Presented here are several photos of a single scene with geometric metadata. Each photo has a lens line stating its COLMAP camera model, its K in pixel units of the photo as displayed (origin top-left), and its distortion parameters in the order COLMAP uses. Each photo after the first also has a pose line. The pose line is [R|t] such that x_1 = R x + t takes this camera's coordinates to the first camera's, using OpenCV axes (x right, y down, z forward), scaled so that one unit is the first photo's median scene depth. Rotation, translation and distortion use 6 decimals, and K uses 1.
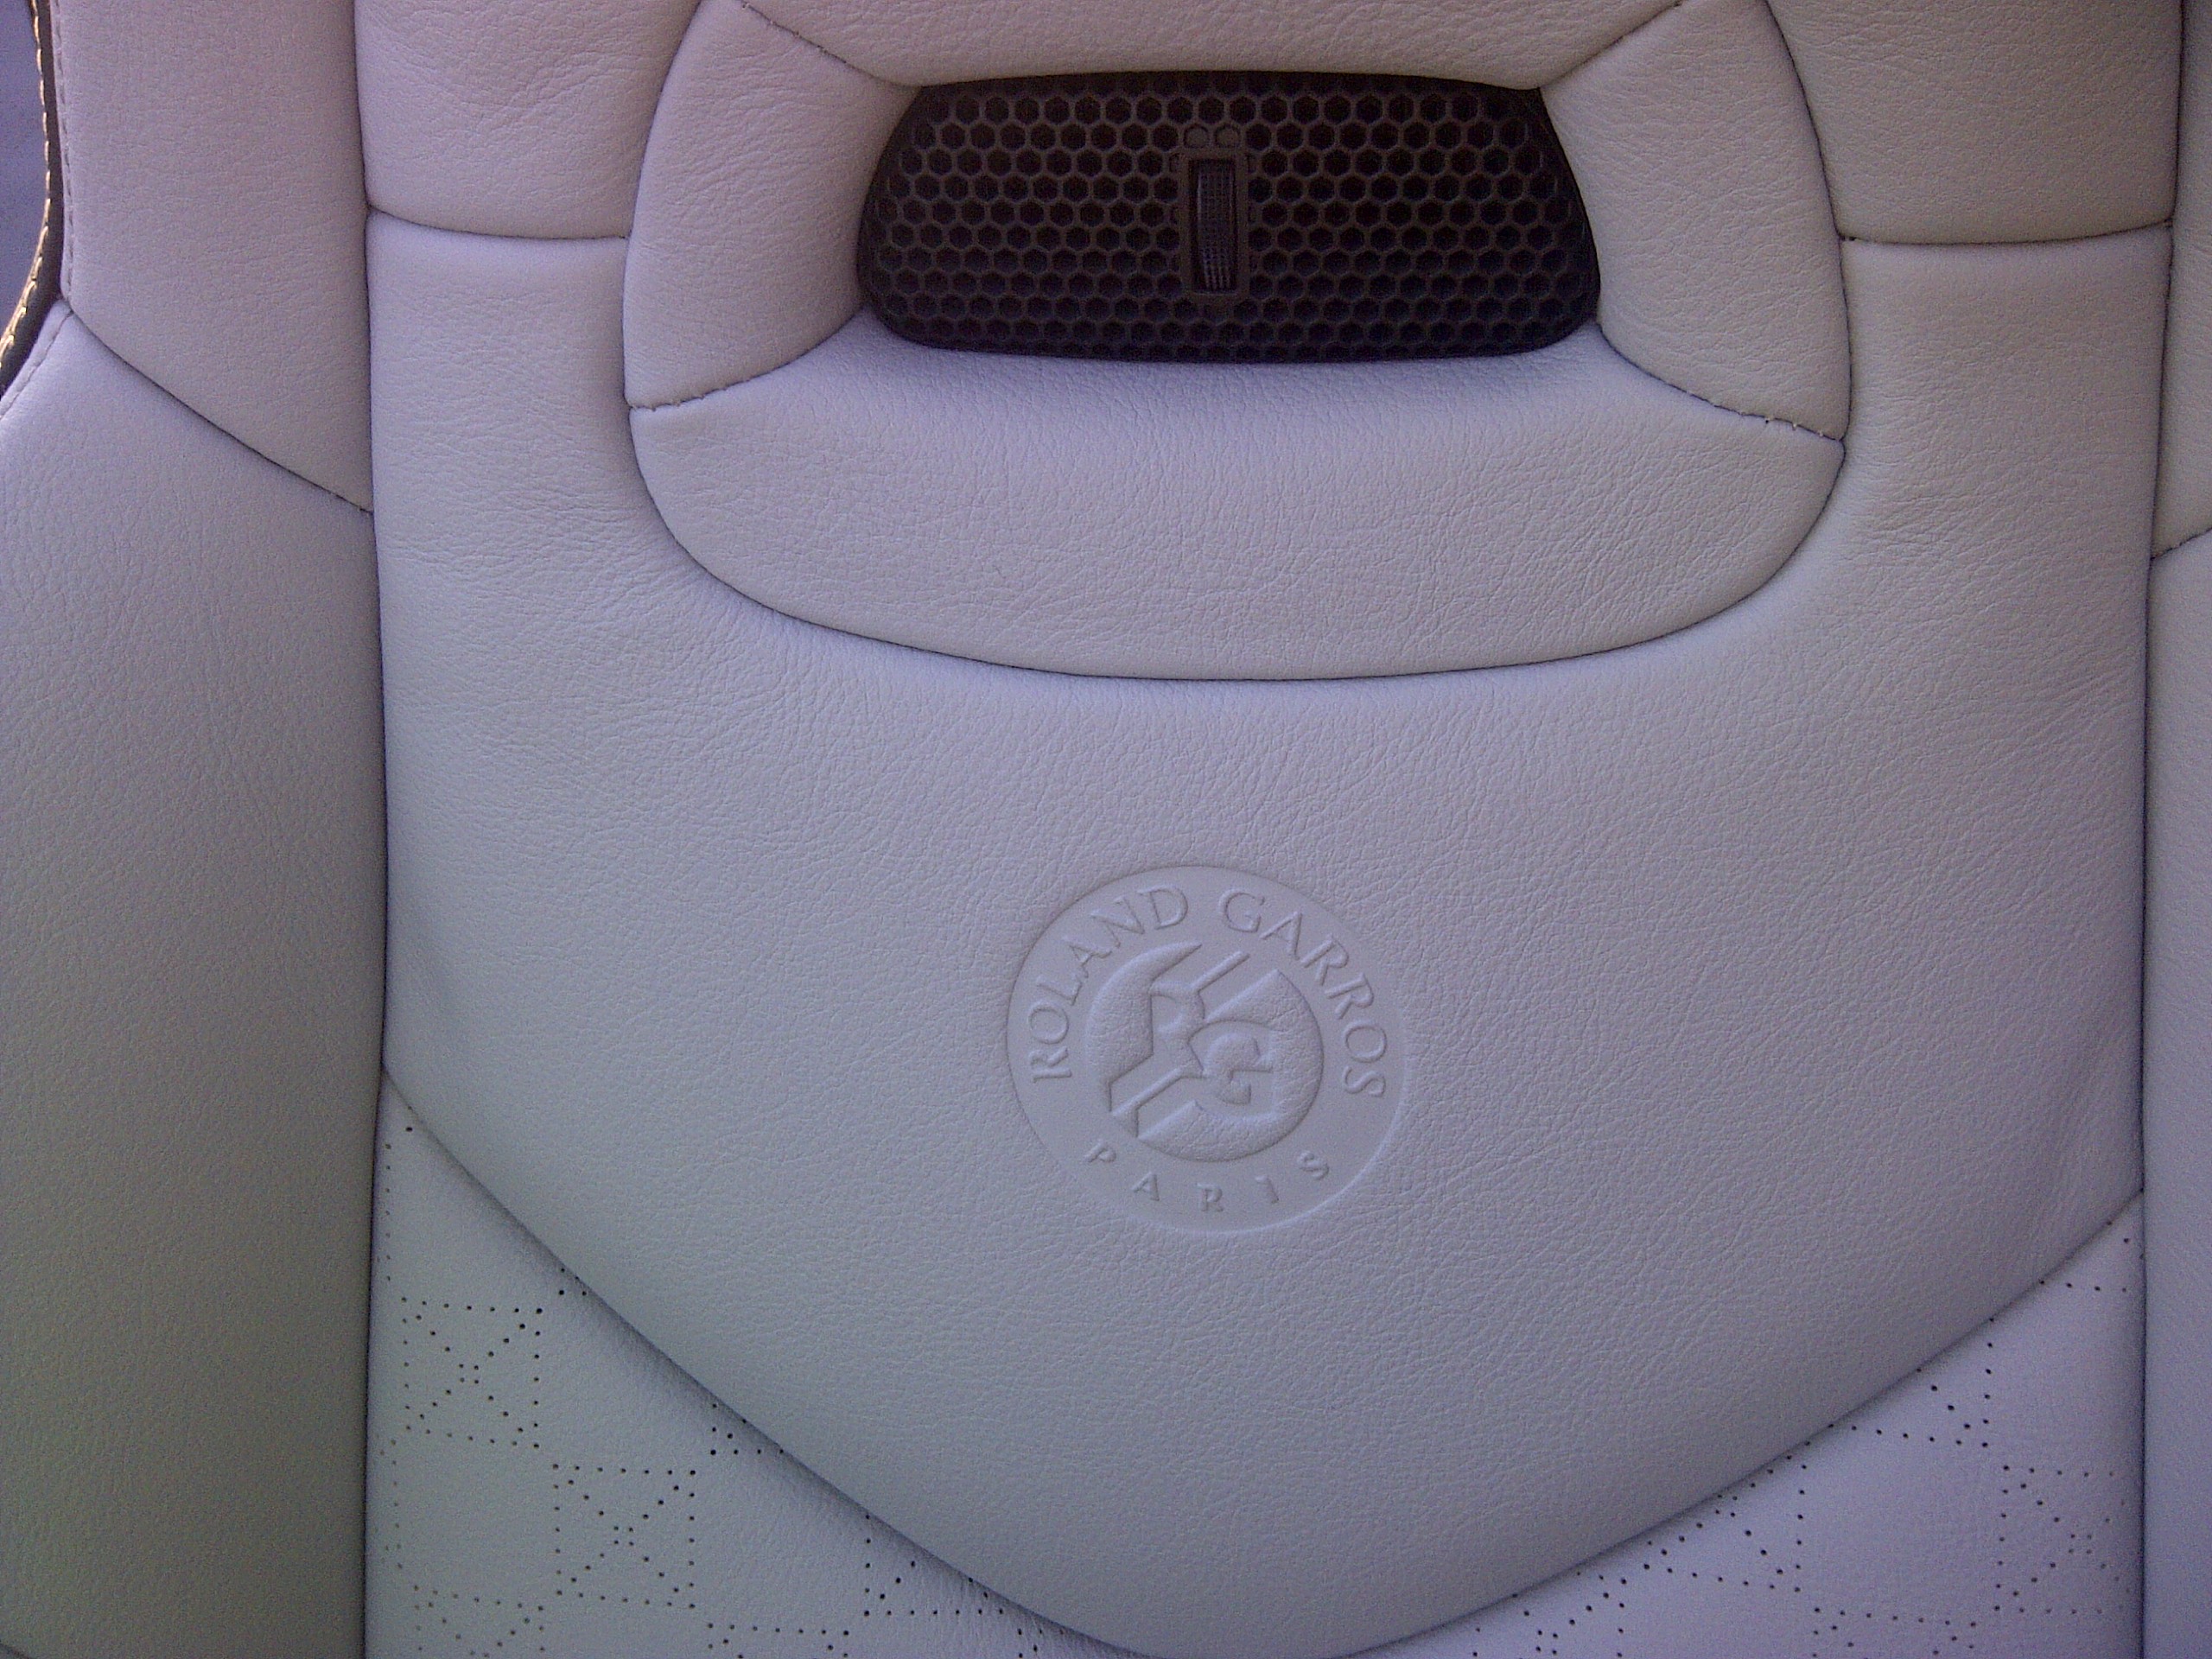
lens RADIAL K [[2270.6, 0, 1106.0], [0, 2270.6, 829.5], [0, 0, 1]] dist [0.121686, -0.544037]
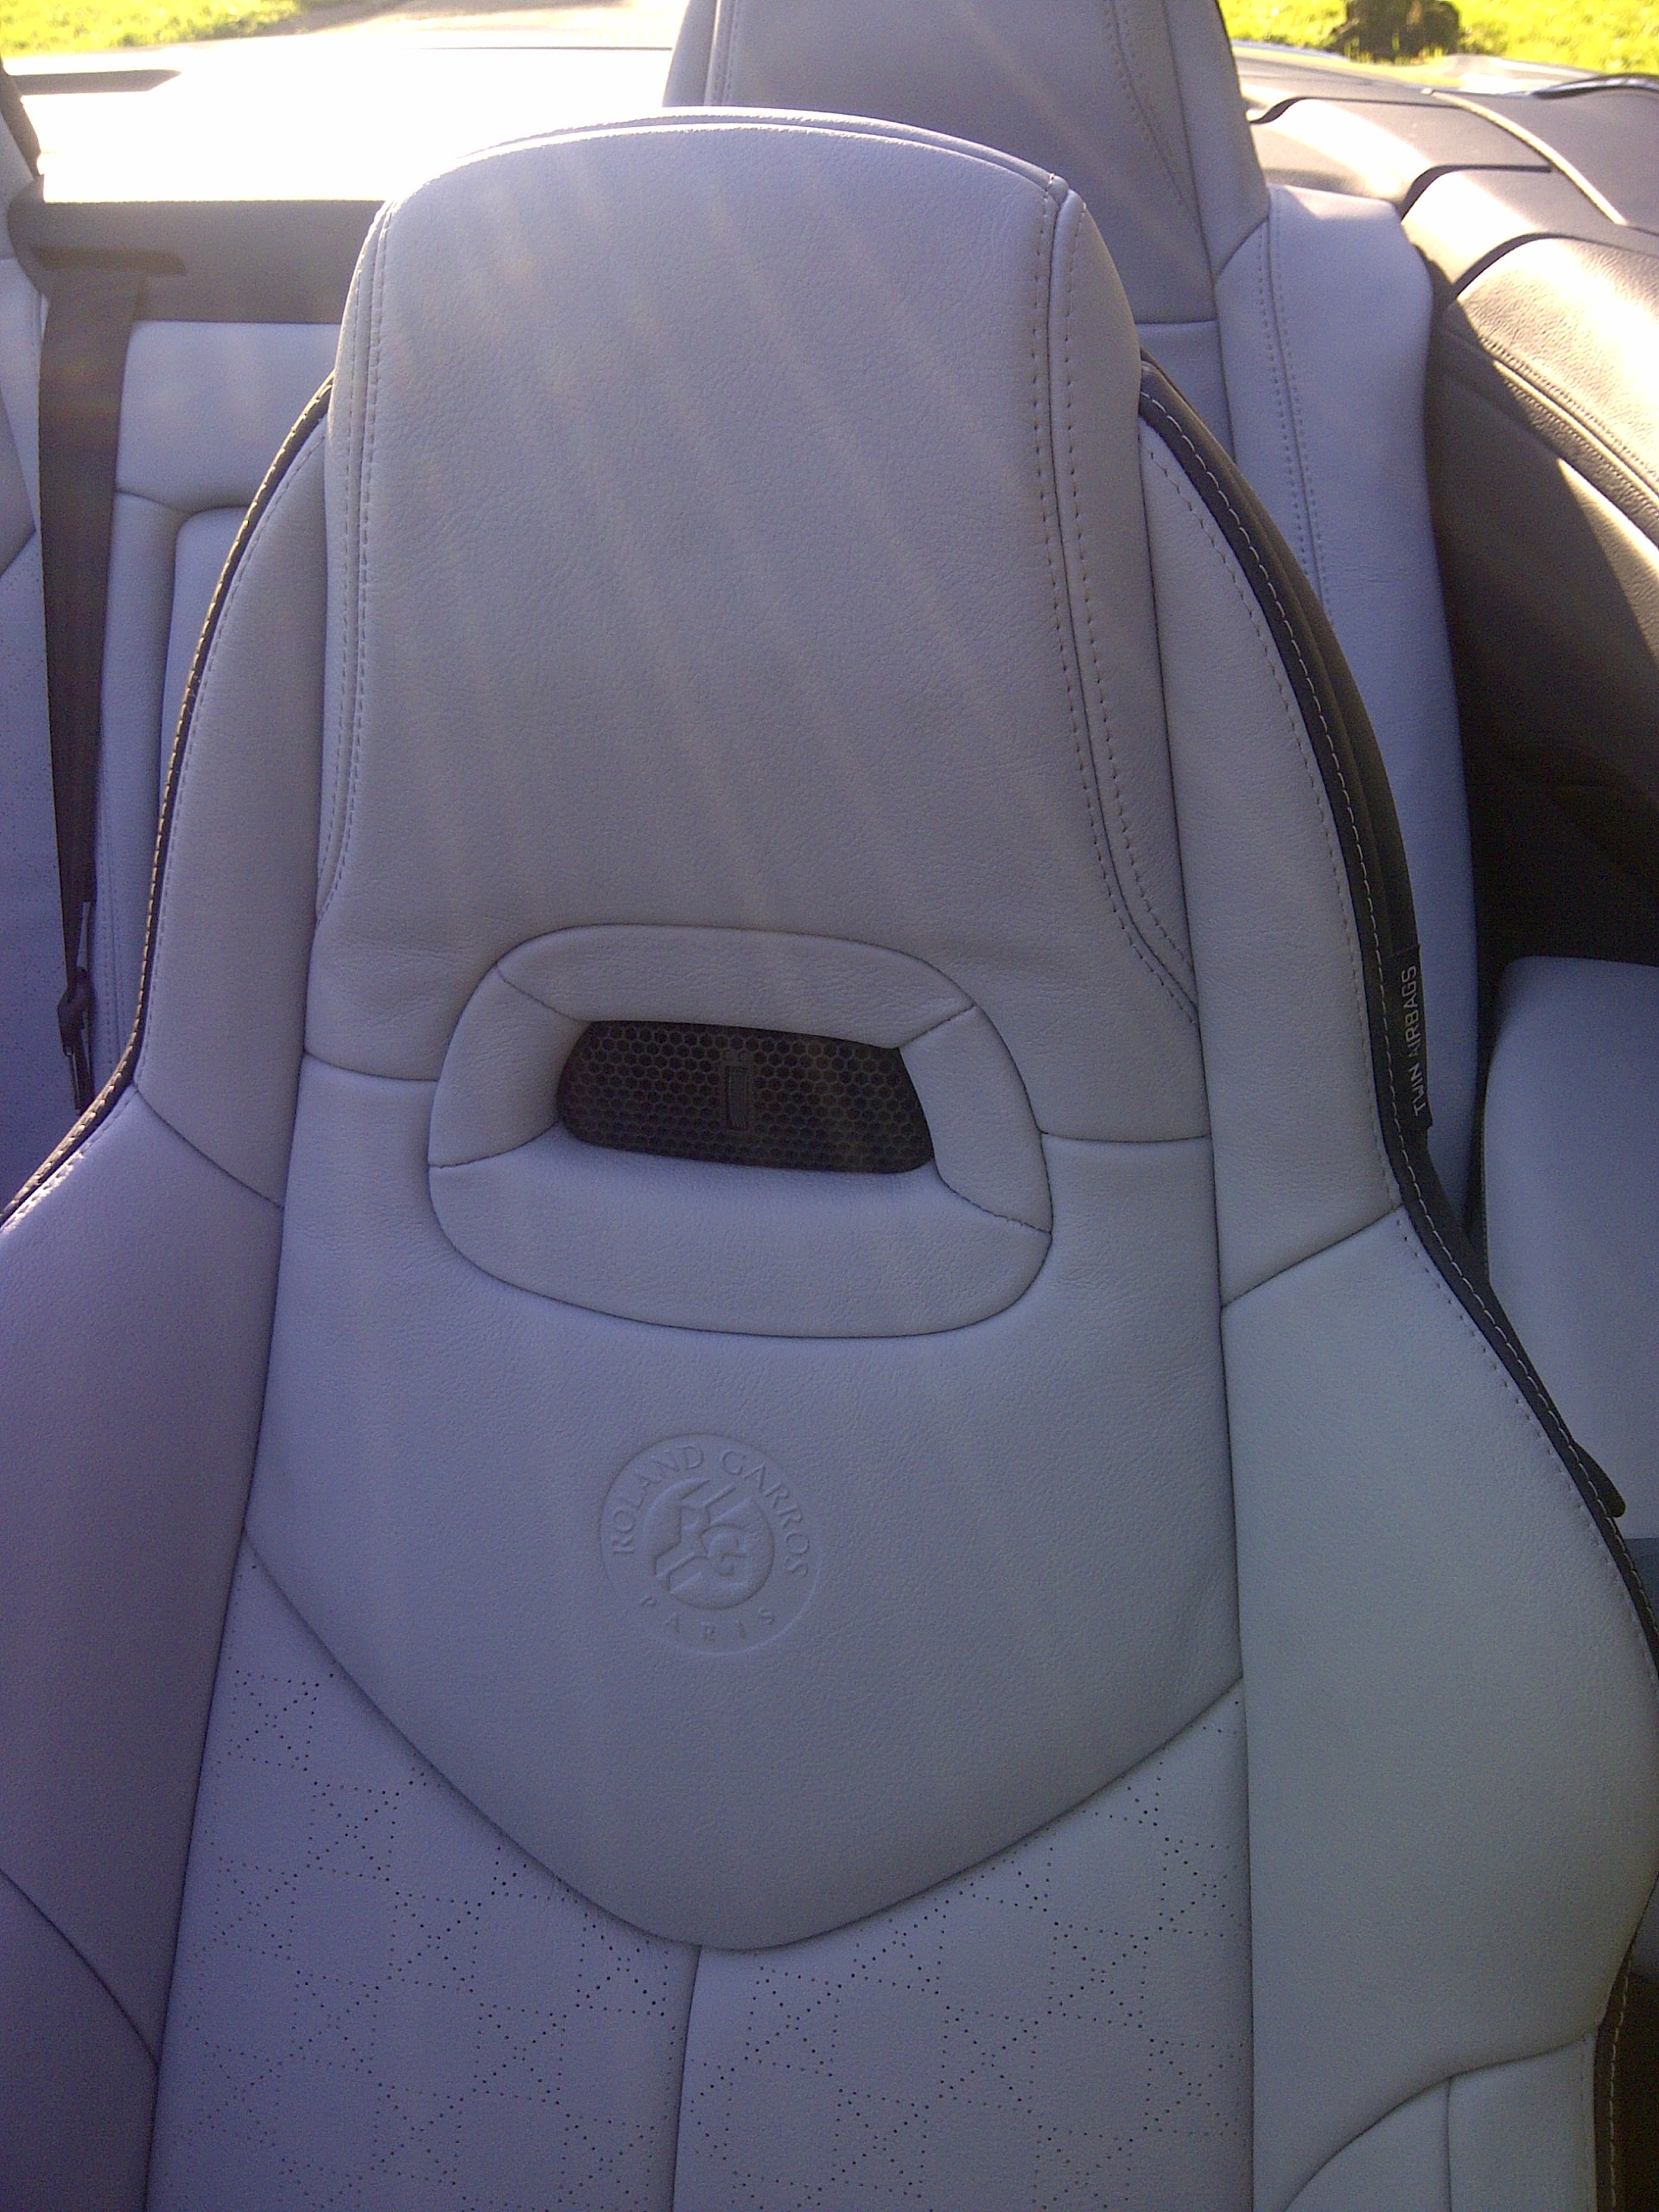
lens RADIAL K [[2270.6, 0, 863.6], [0, 2270.6, 1095.6], [0, 0, 1]] dist [0.121686, -0.544037]
pose [[0.996738, 0.074564, -0.030874, 0.202084], [-0.078916, 0.980579, -0.179544, 0.068355], [0.016887, 0.181395, 0.983265, -0.851373]]
